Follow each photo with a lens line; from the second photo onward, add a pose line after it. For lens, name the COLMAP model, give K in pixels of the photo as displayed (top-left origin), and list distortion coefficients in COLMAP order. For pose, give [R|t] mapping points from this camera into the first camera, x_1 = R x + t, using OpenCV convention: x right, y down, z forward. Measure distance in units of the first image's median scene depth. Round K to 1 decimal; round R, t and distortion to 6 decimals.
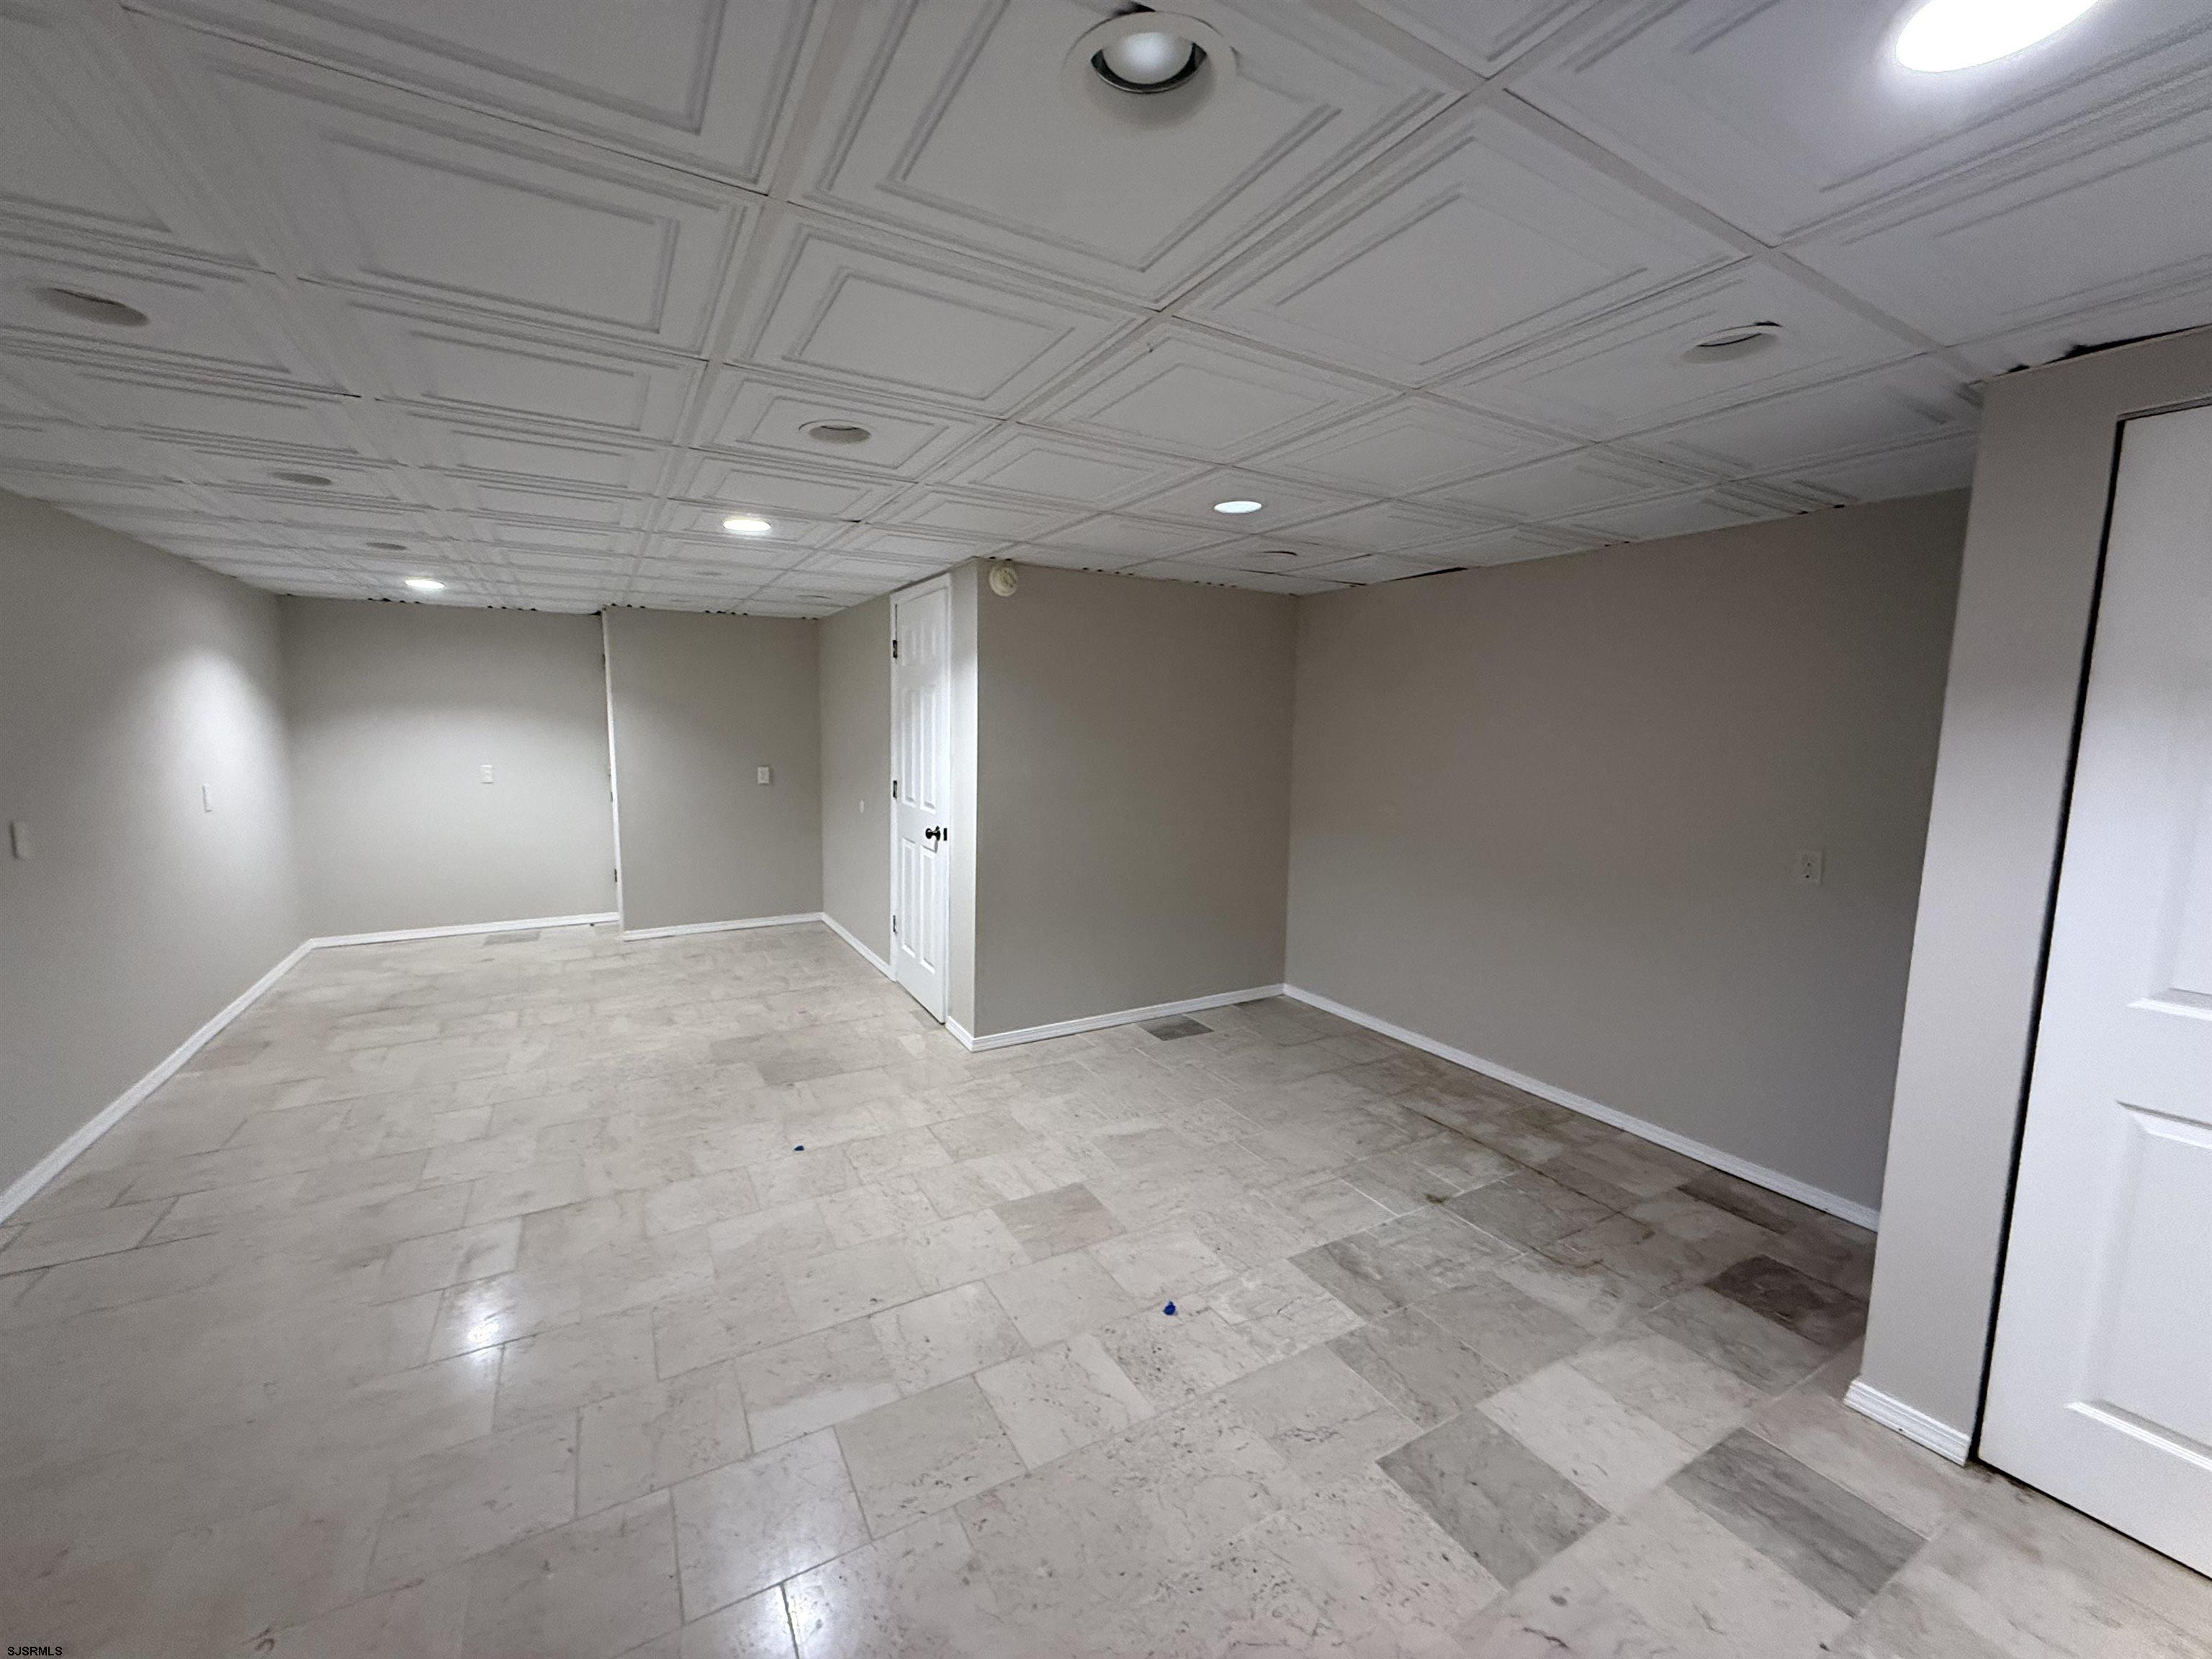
lens RADIAL K [[881.6, 0, 1099.5], [0, 881.6, 832.2], [0, 0, 1]] dist [0.011370, -0.000218]
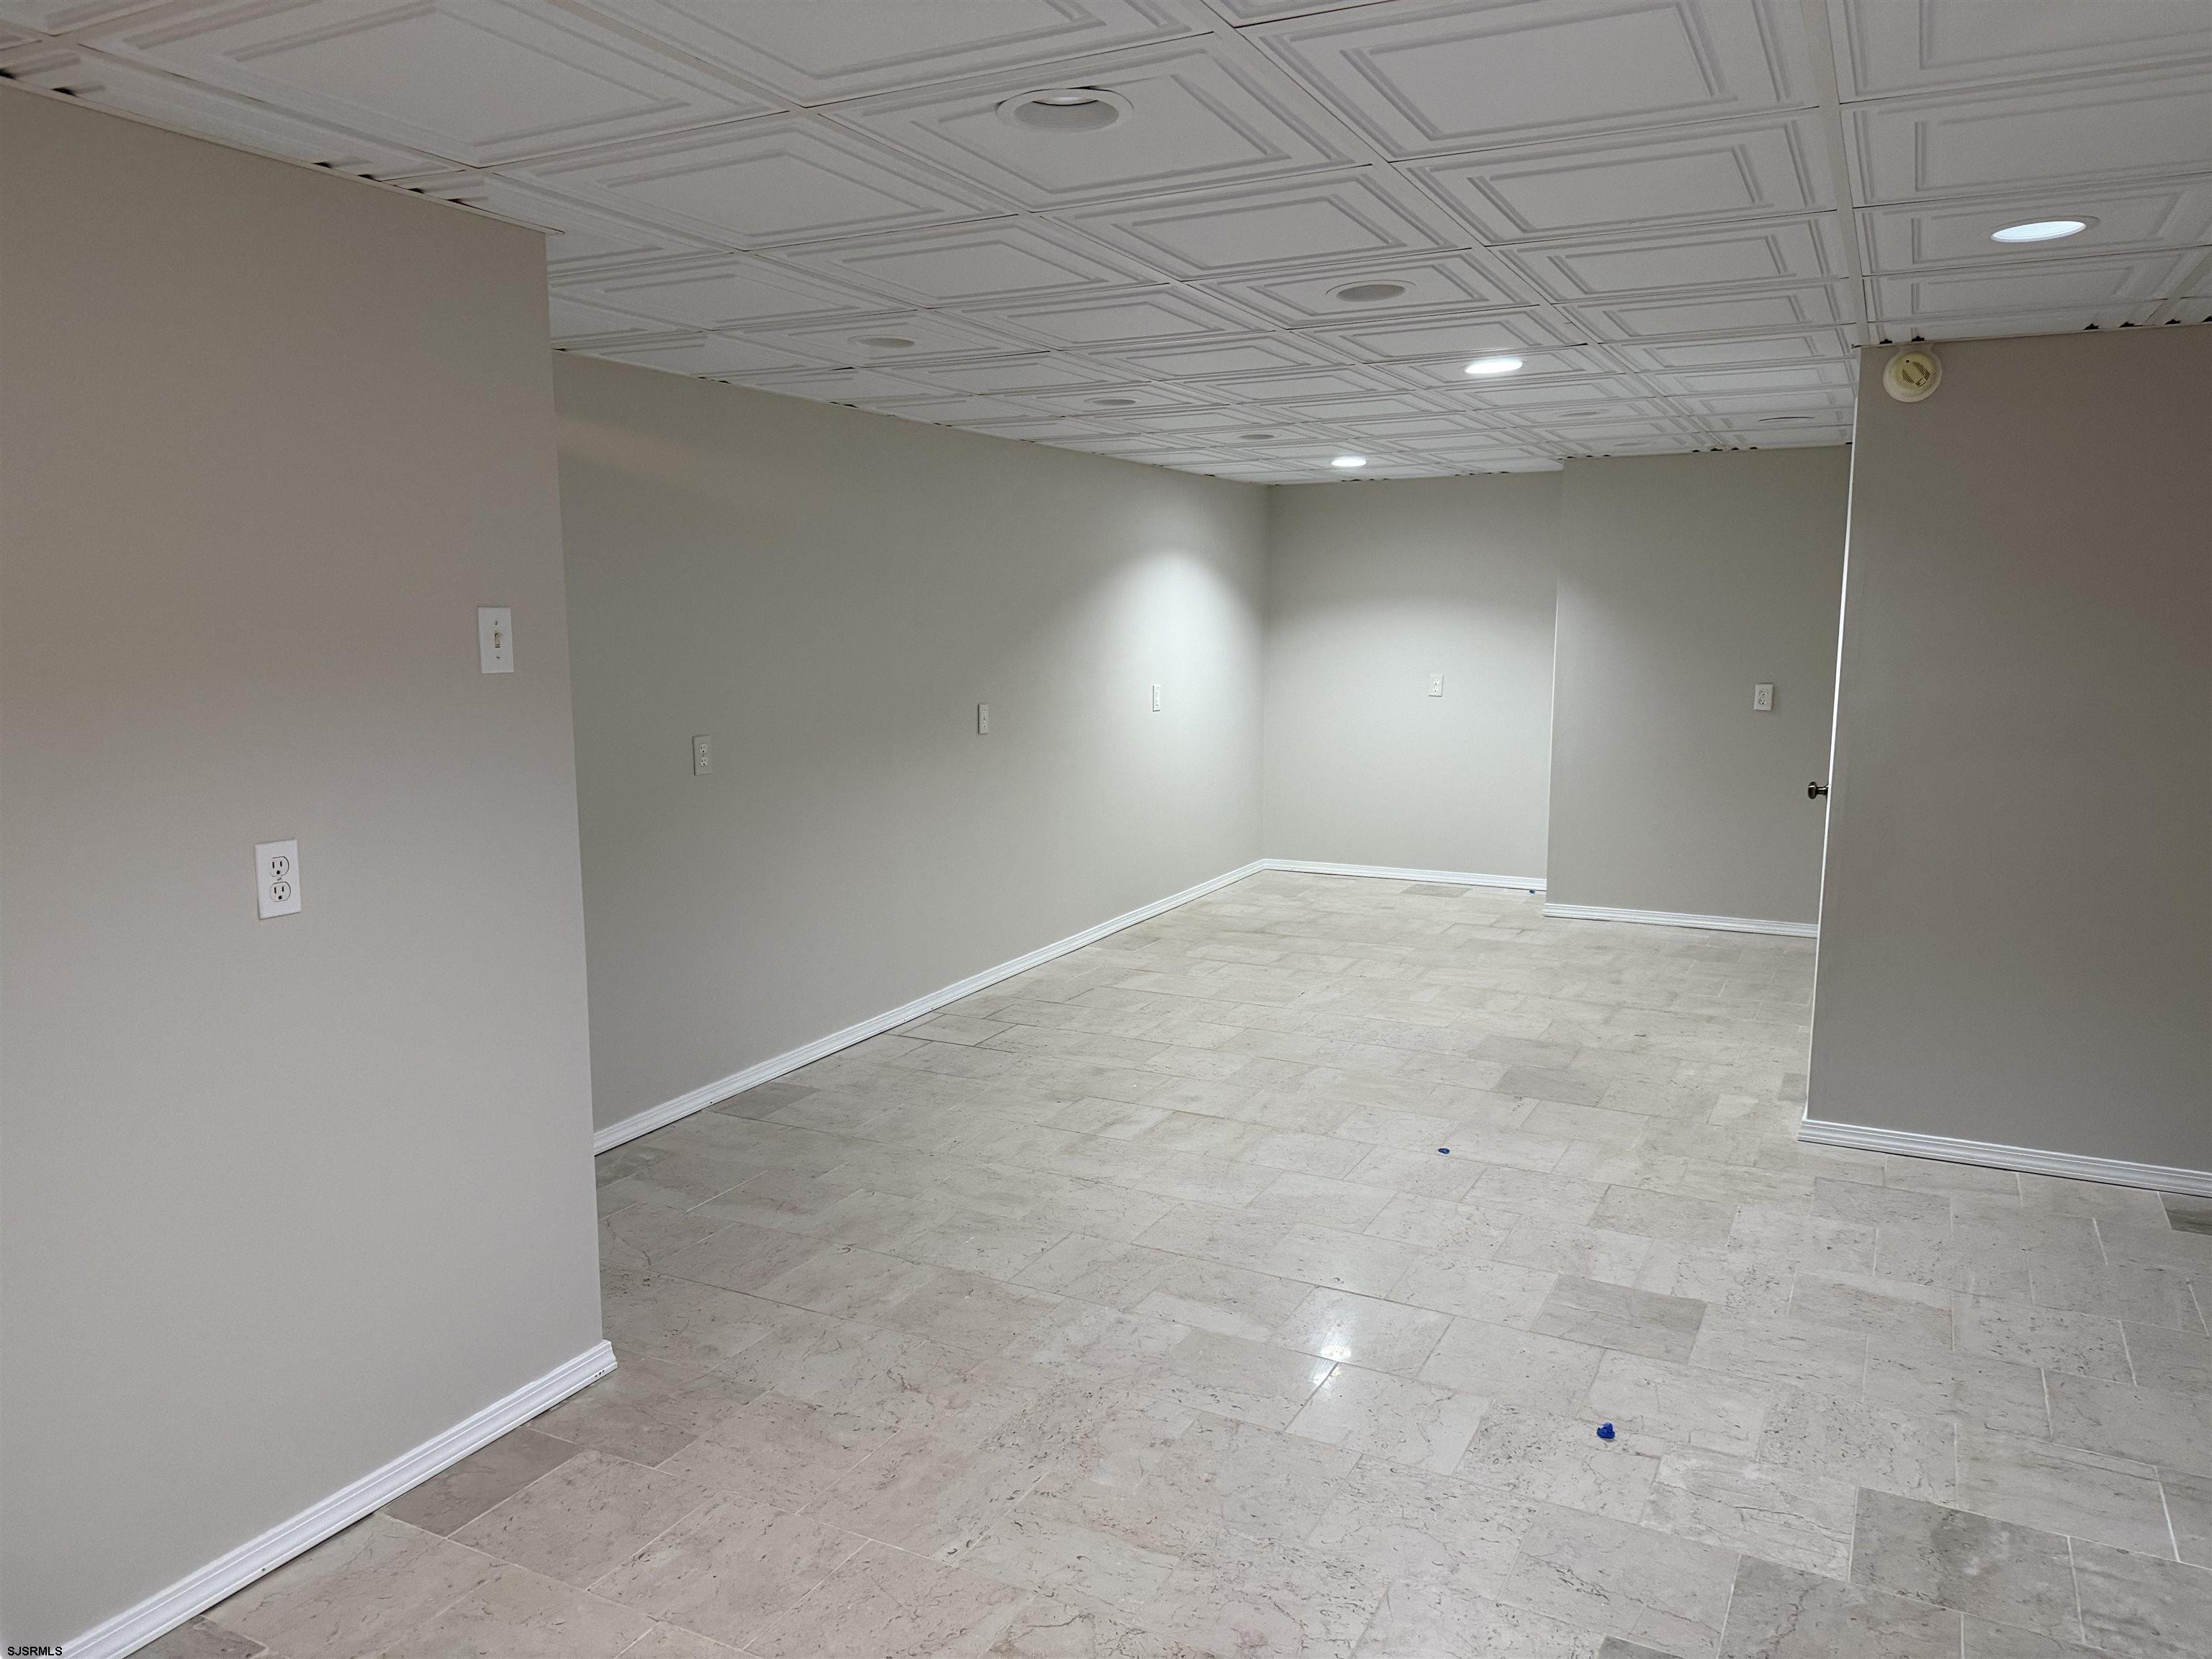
lens RADIAL K [[1545.0, 0, 1107.3], [0, 1545.0, 820.1], [0, 0, 1]] dist [0.094461, -0.092722]
pose [[0.545968, 0.098100, -0.832043, 0.614689], [-0.094567, 0.993990, 0.055141, 0.012453], [0.832452, 0.048578, 0.551964, -0.040363]]
